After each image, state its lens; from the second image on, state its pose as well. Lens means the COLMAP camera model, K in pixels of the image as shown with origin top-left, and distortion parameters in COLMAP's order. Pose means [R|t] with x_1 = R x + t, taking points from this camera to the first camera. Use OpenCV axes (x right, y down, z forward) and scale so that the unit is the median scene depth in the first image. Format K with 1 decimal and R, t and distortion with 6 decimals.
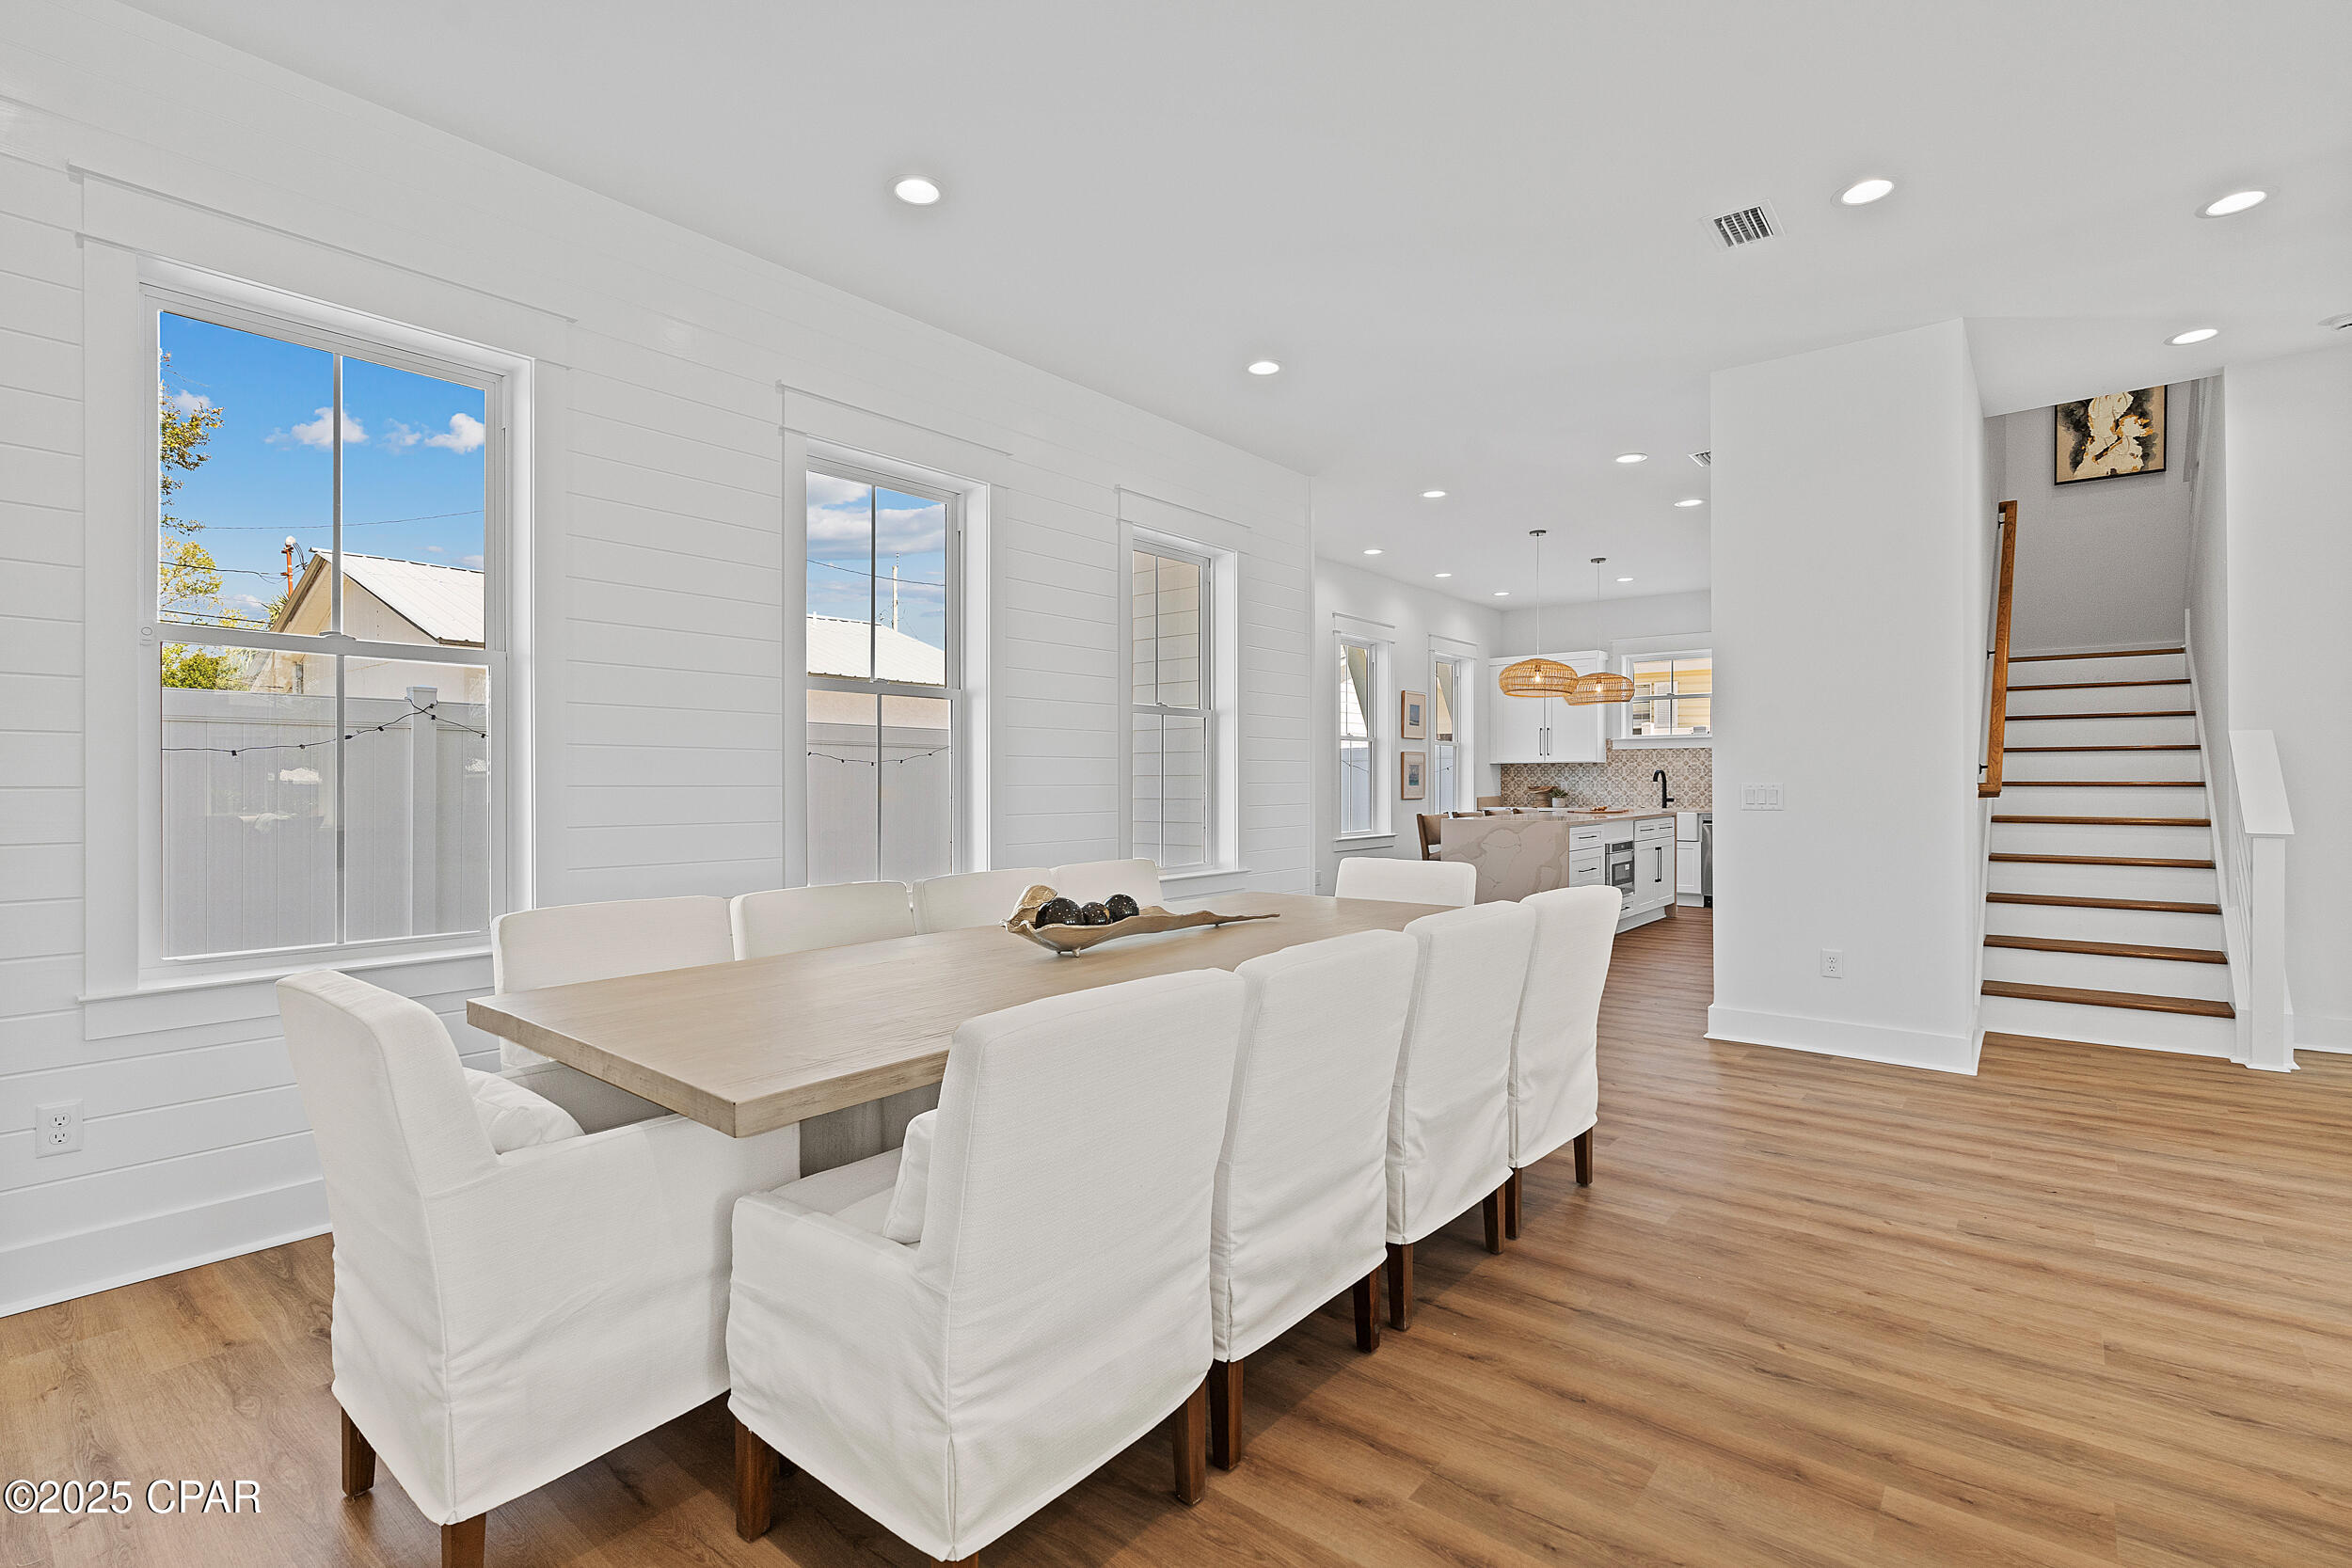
lens RADIAL K [[1072.4, 0, 1176.0], [0, 1072.4, 784.0], [0, 0, 1]] dist [-0.000810, 0.000150]
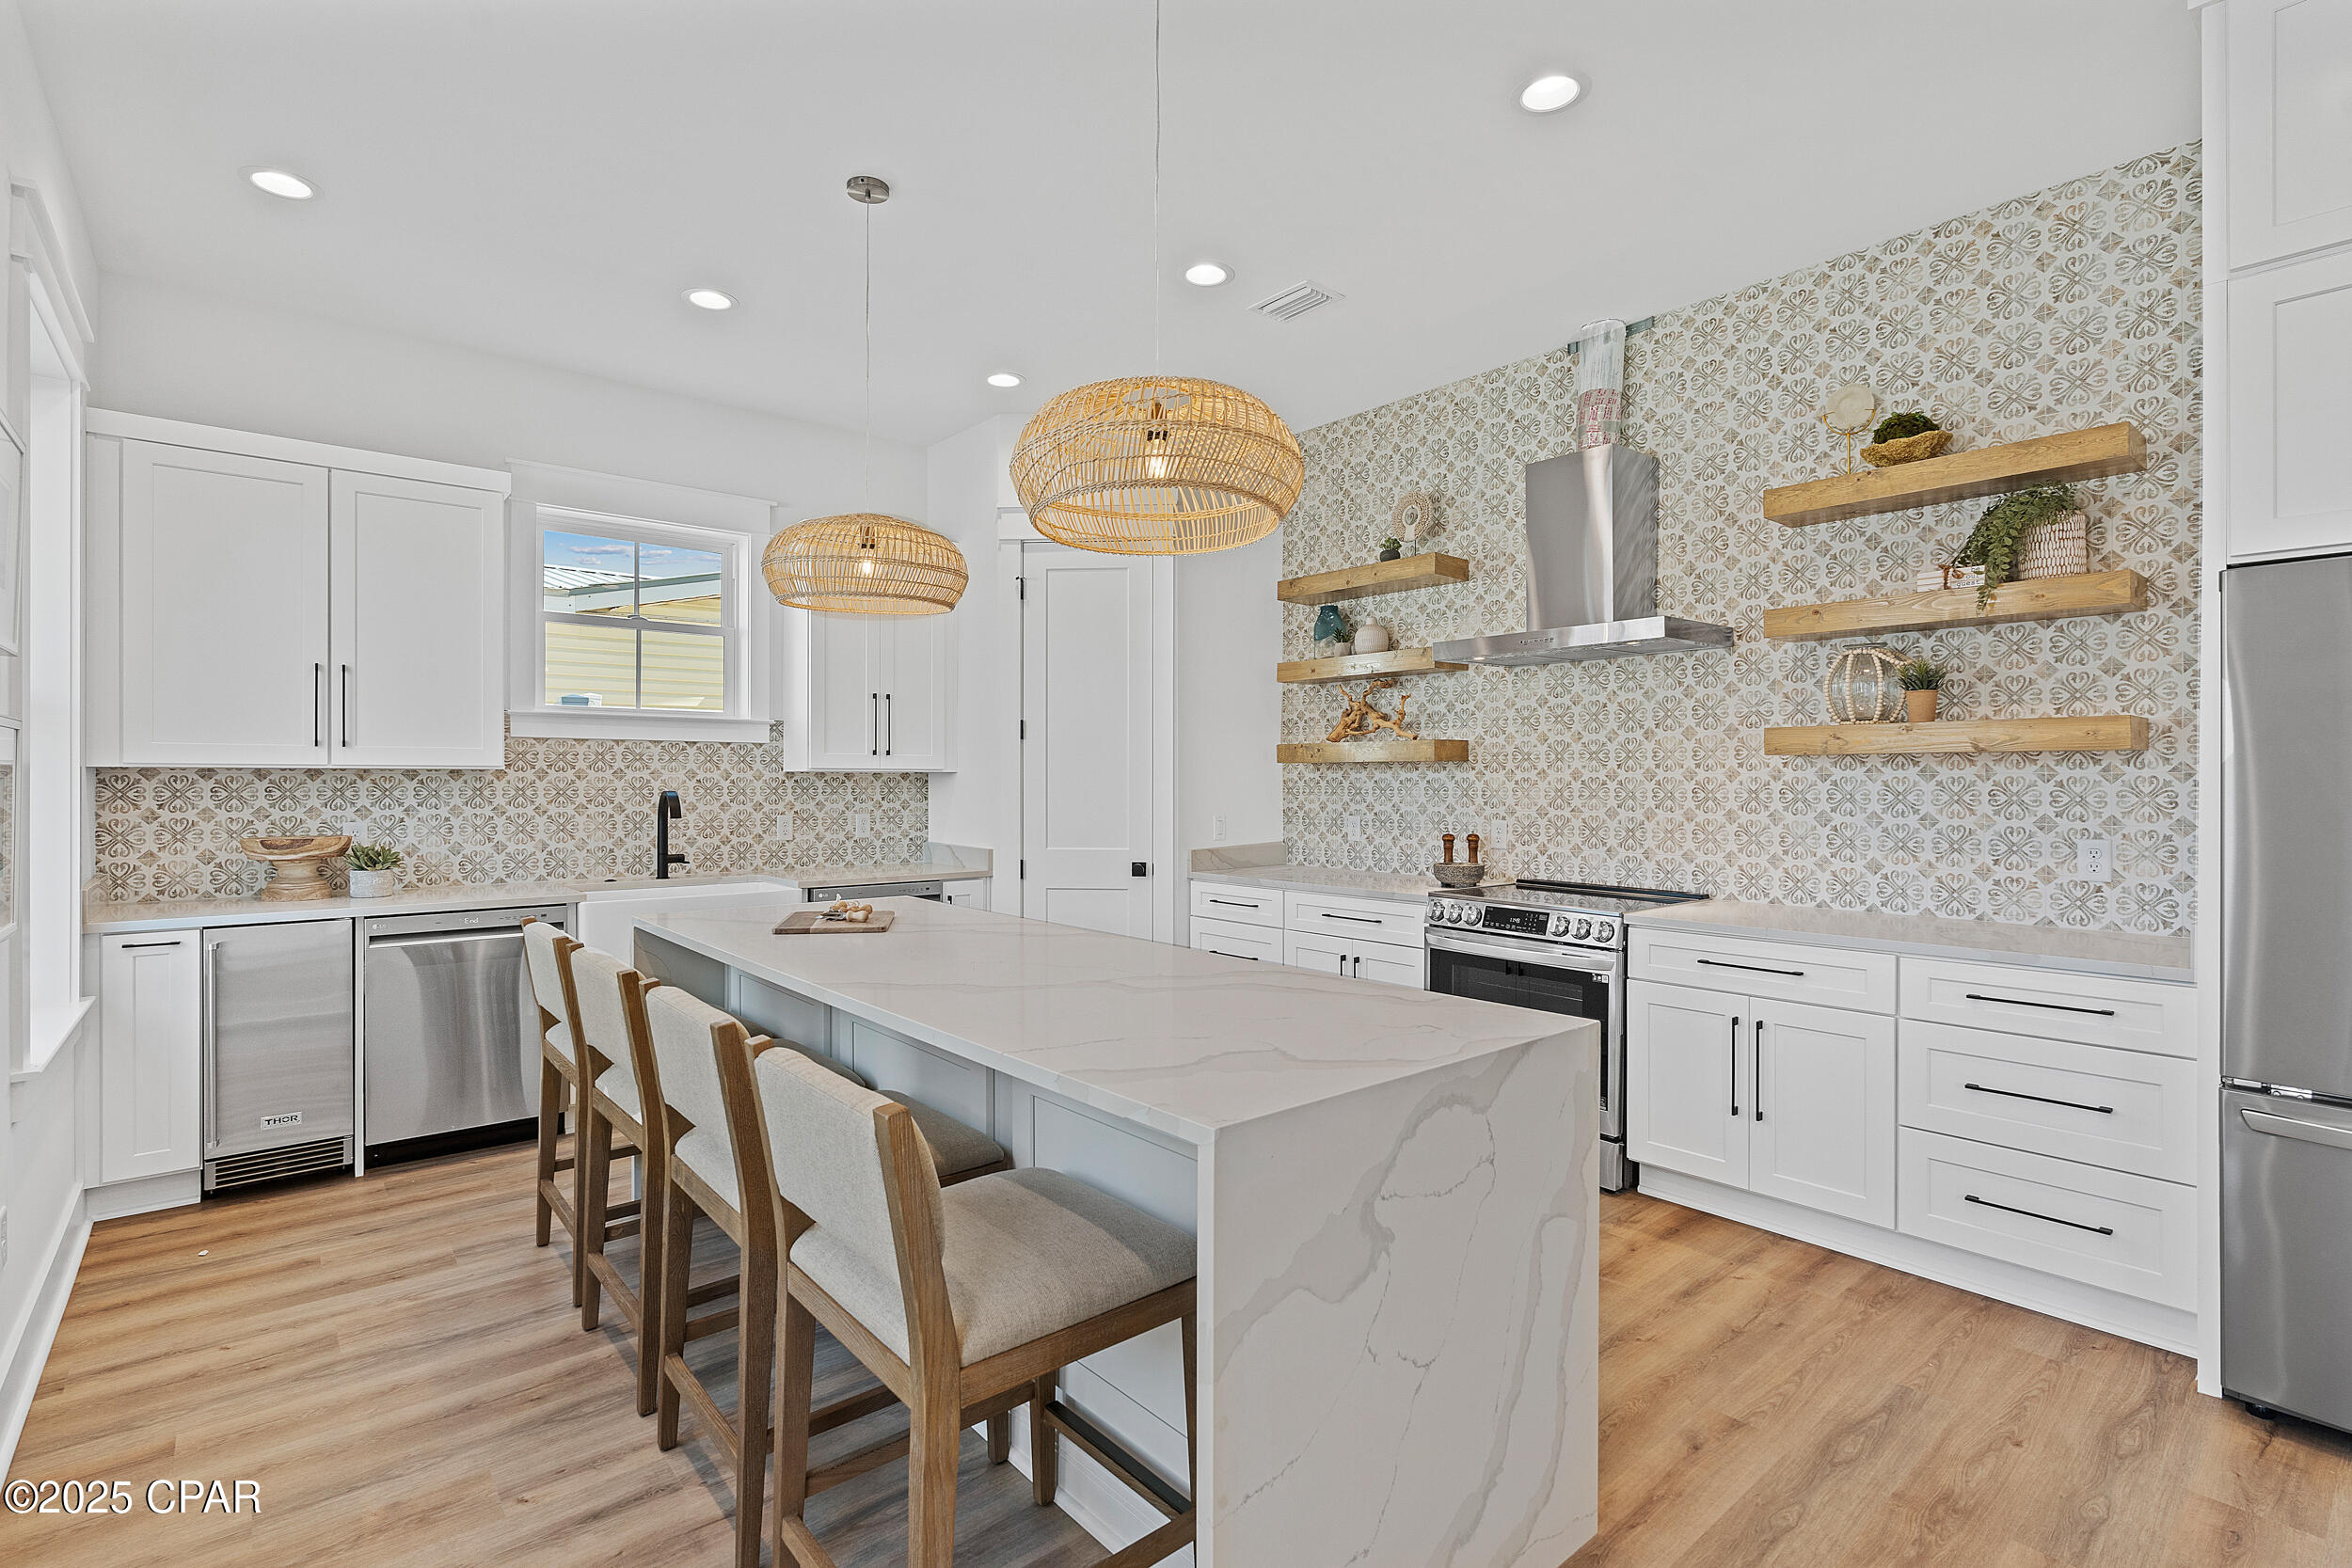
lens RADIAL K [[1096.6, 0, 1176.0], [0, 1096.6, 784.0], [0, 0, 1]] dist [0.000373, 0.000050]
pose [[0.188051, -0.000560, 0.982159, 0.058643], [-0.004986, 0.999986, 0.001525, -0.016710], [-0.982147, -0.005184, 0.188046, 0.681109]]
